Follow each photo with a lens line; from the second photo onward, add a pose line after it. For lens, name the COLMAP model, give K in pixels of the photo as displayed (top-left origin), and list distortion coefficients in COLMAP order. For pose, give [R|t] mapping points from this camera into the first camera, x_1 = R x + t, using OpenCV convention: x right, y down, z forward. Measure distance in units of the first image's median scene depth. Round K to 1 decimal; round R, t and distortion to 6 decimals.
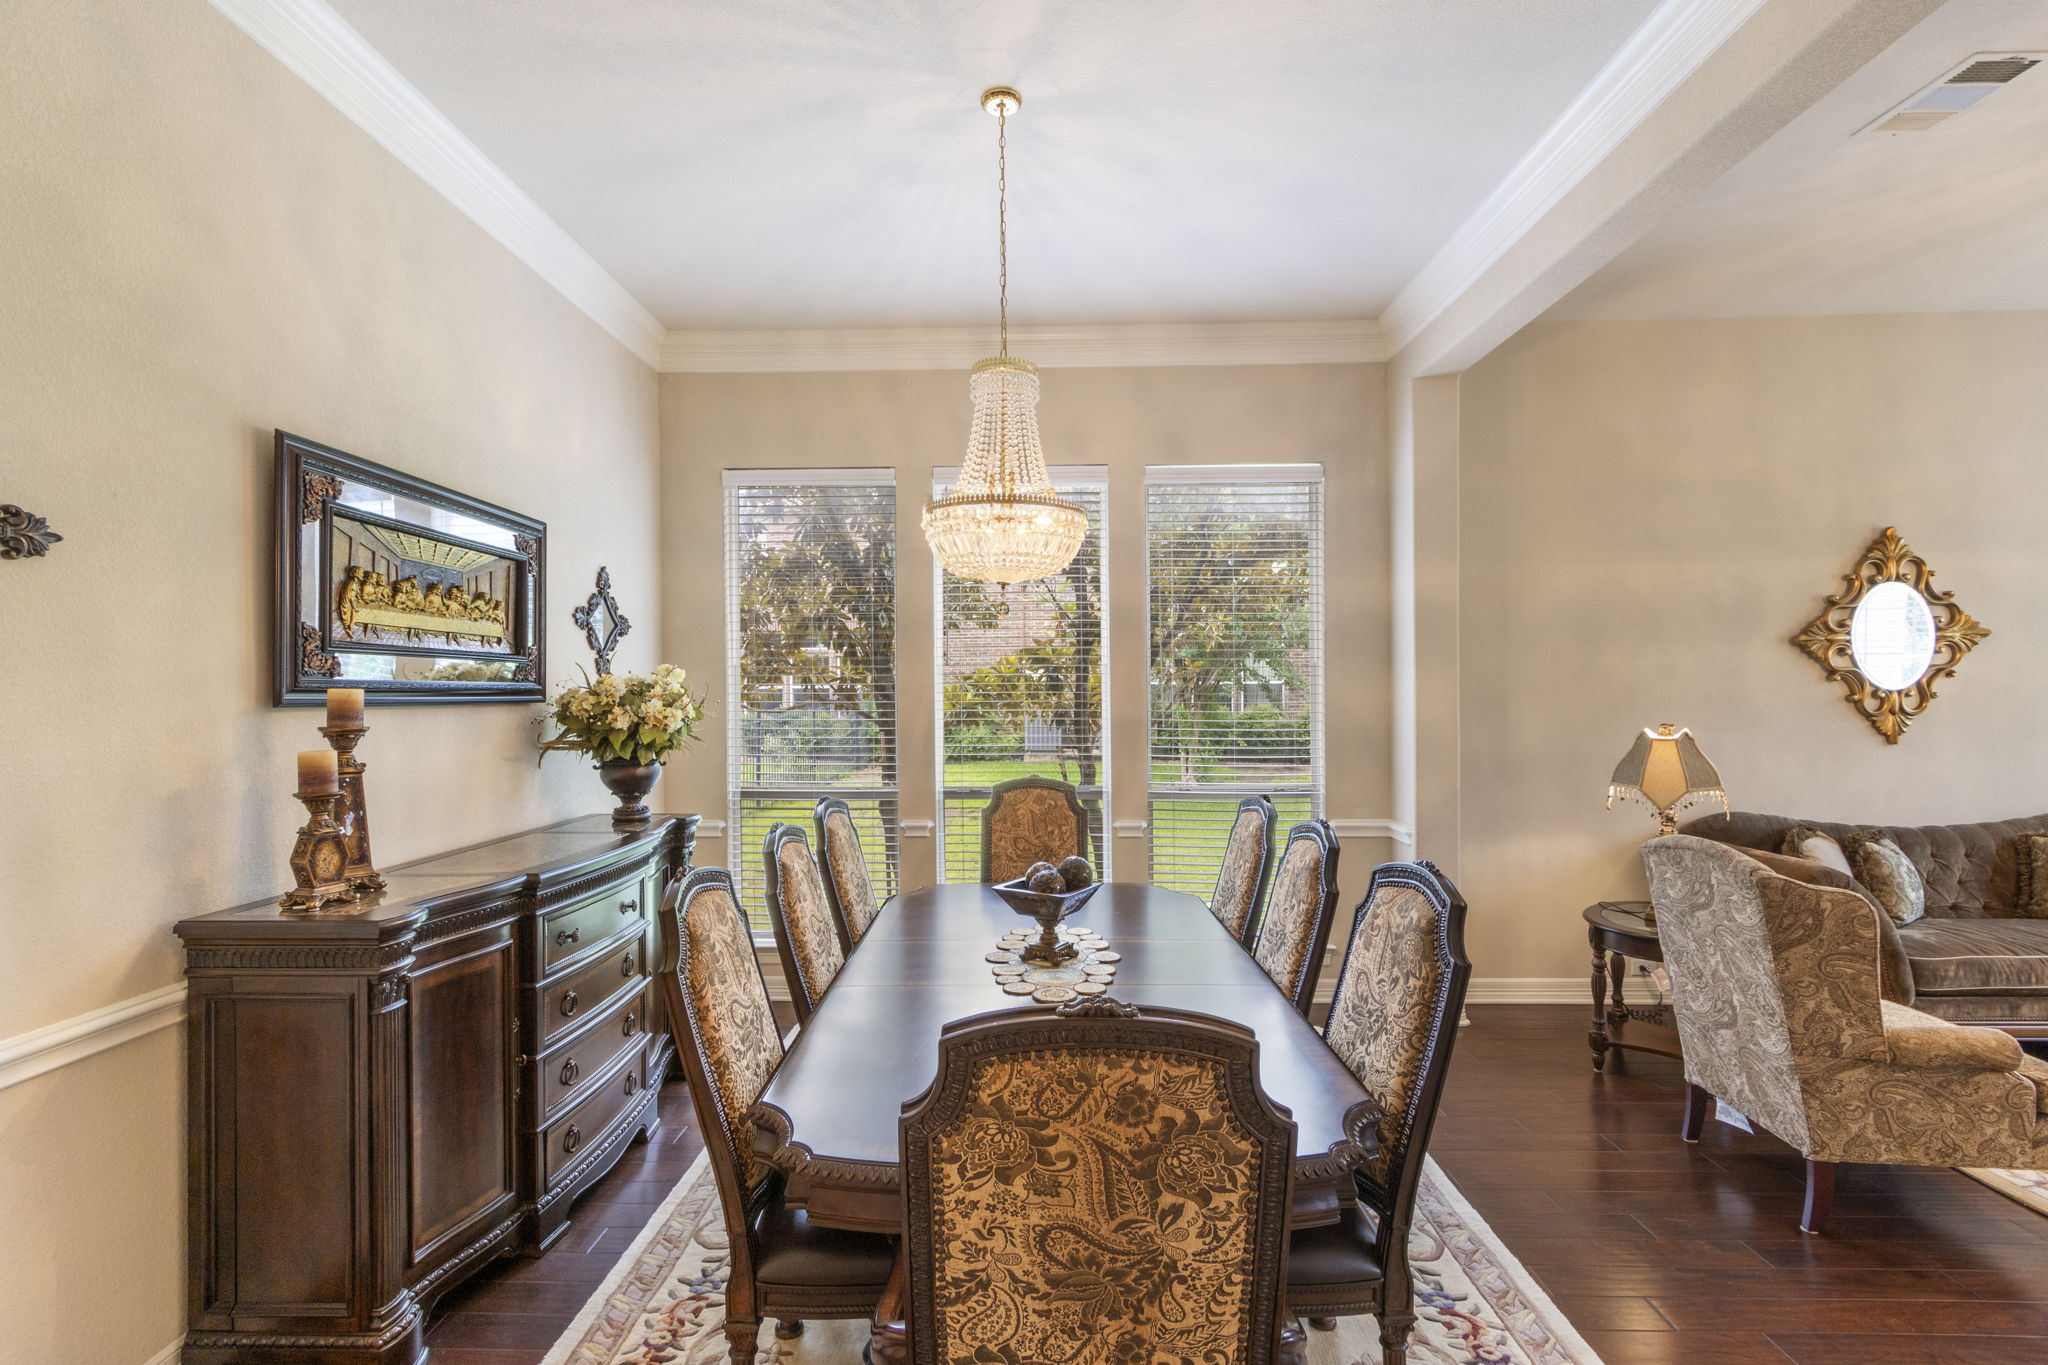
lens RADIAL K [[947.9, 0, 1024.3], [0, 947.9, 694.4], [0, 0, 1]] dist [0.003087, 0.002752]
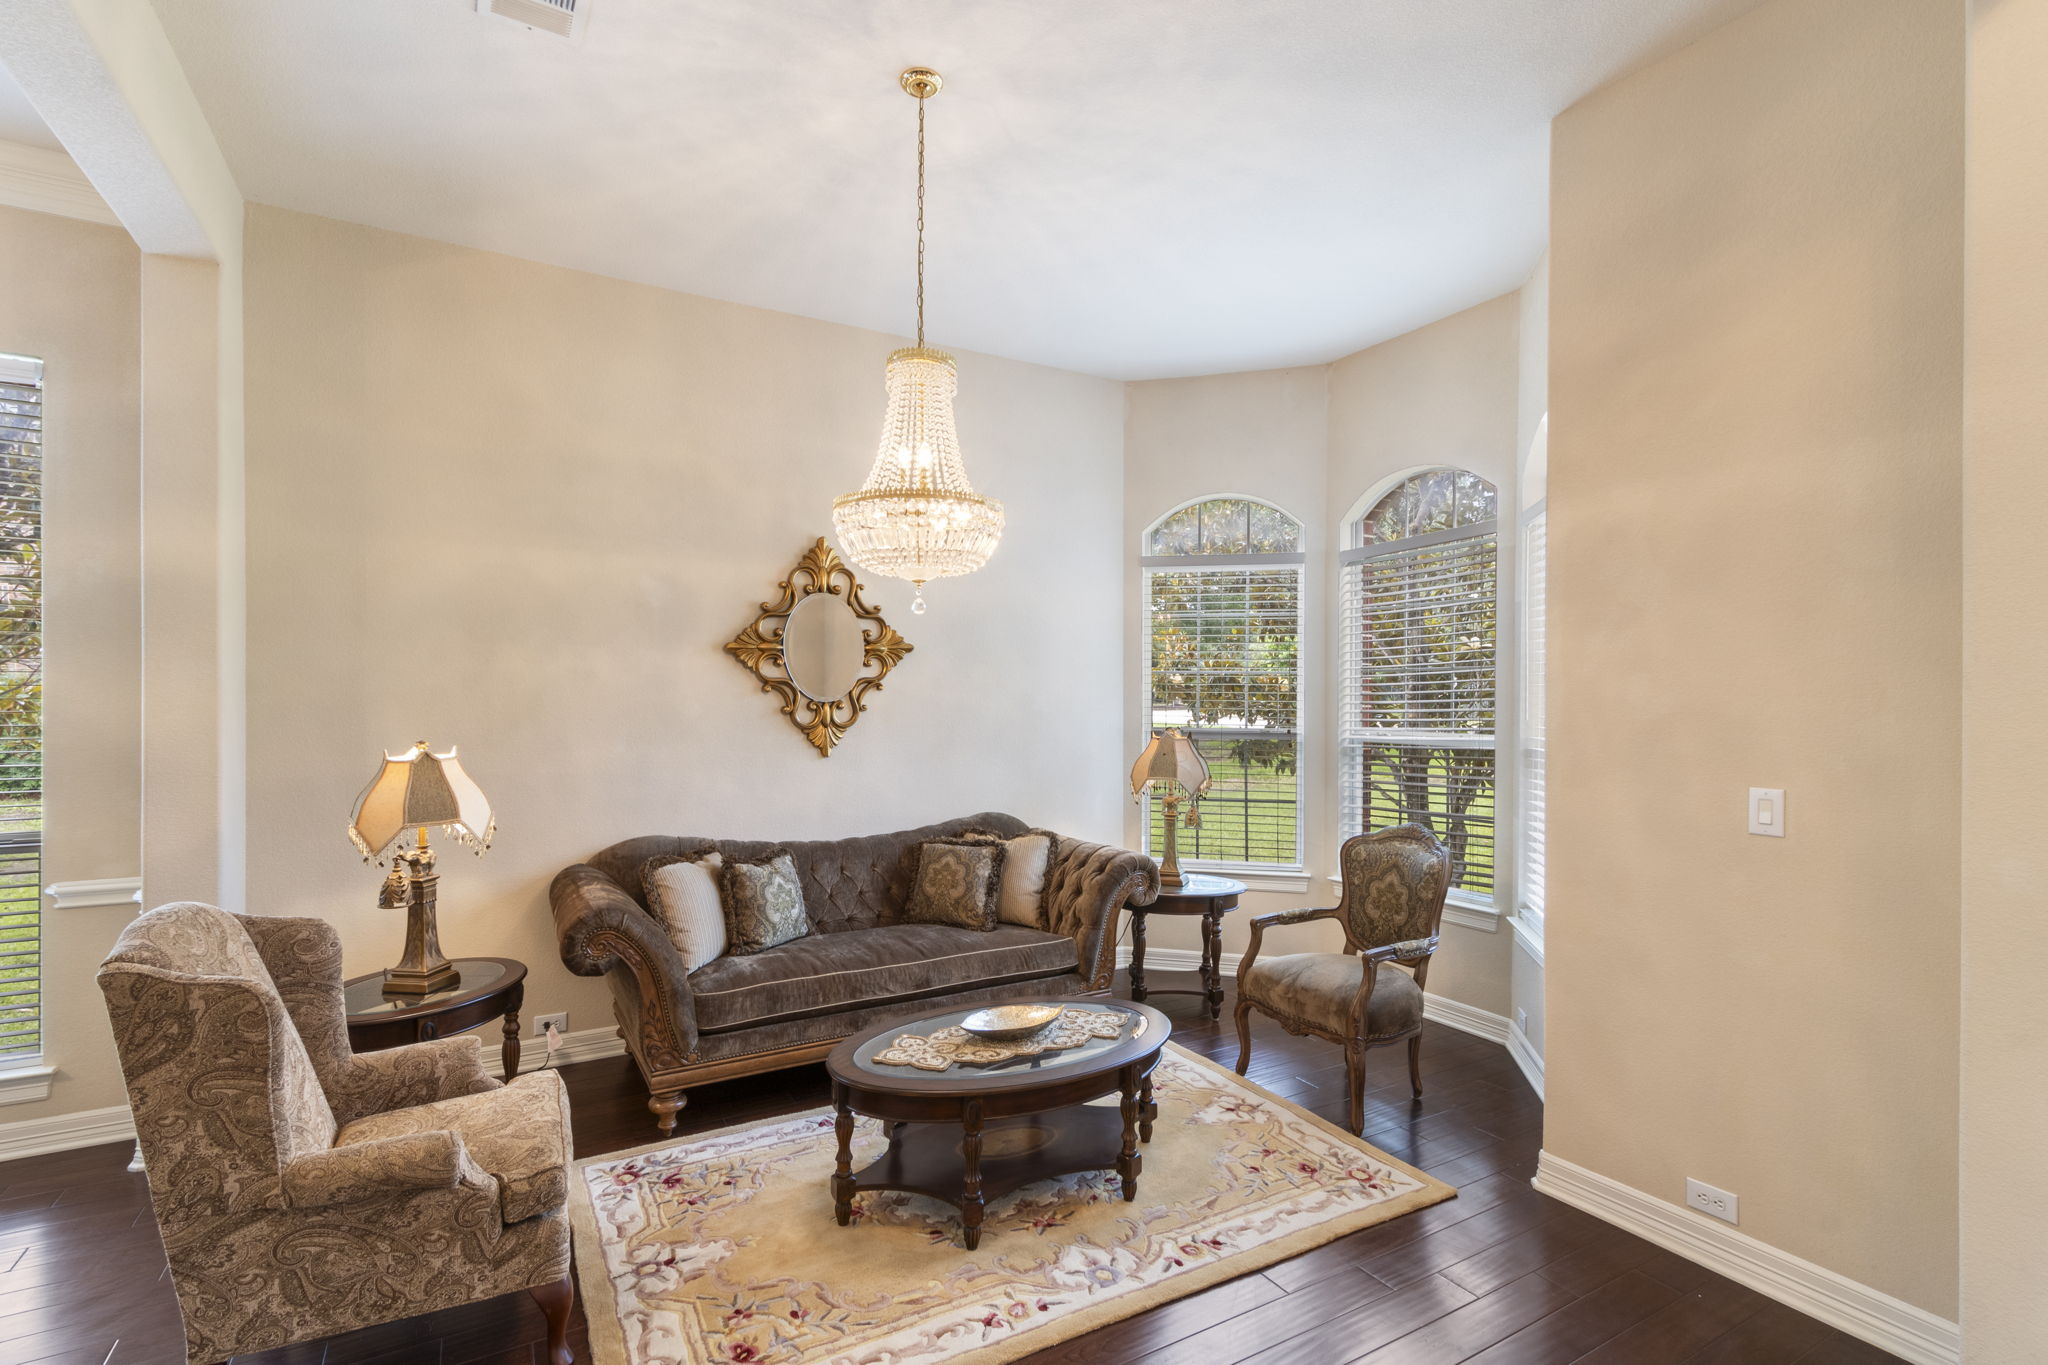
lens RADIAL K [[947.9, 0, 1024.3], [0, 947.9, 694.4], [0, 0, 1]] dist [0.003087, 0.002752]
pose [[0.860338, 0.016294, 0.509464, 0.635633], [-0.013176, 0.999866, -0.009729, -0.006047], [-0.509554, 0.001658, 0.860437, 0.049812]]
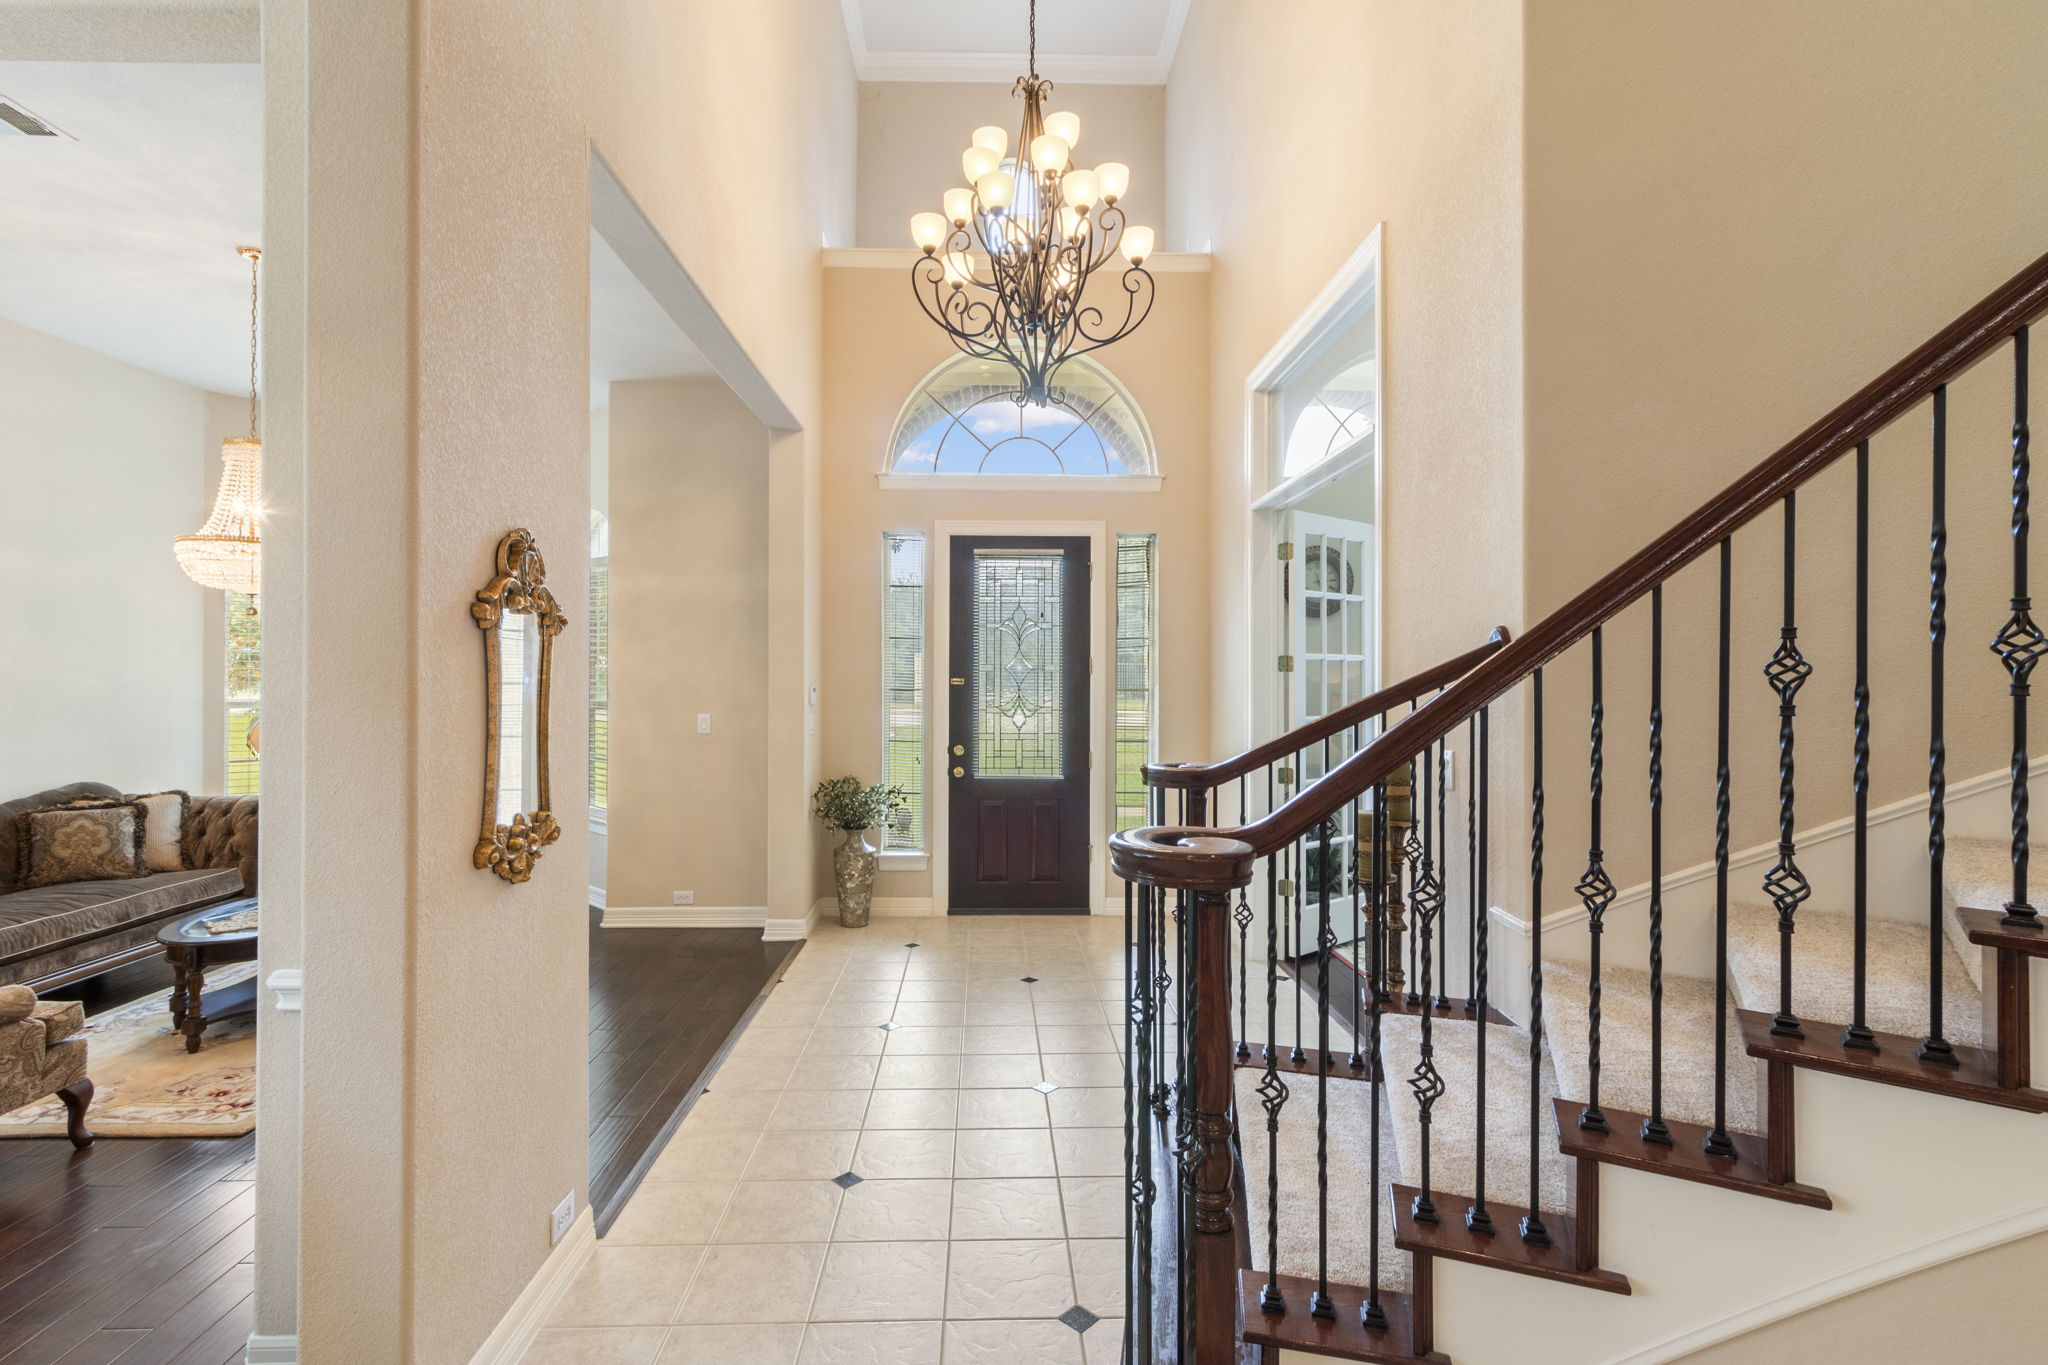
lens RADIAL K [[954.9, 0, 1007.8], [0, 954.9, 687.3], [0, 0, 1]] dist [0.002036, -0.000833]
pose [[-0.049513, 0.003958, 0.998766, -0.088967], [-0.005969, 0.999973, -0.004258, 0.003062], [-0.998756, -0.006173, -0.049488, -0.056548]]
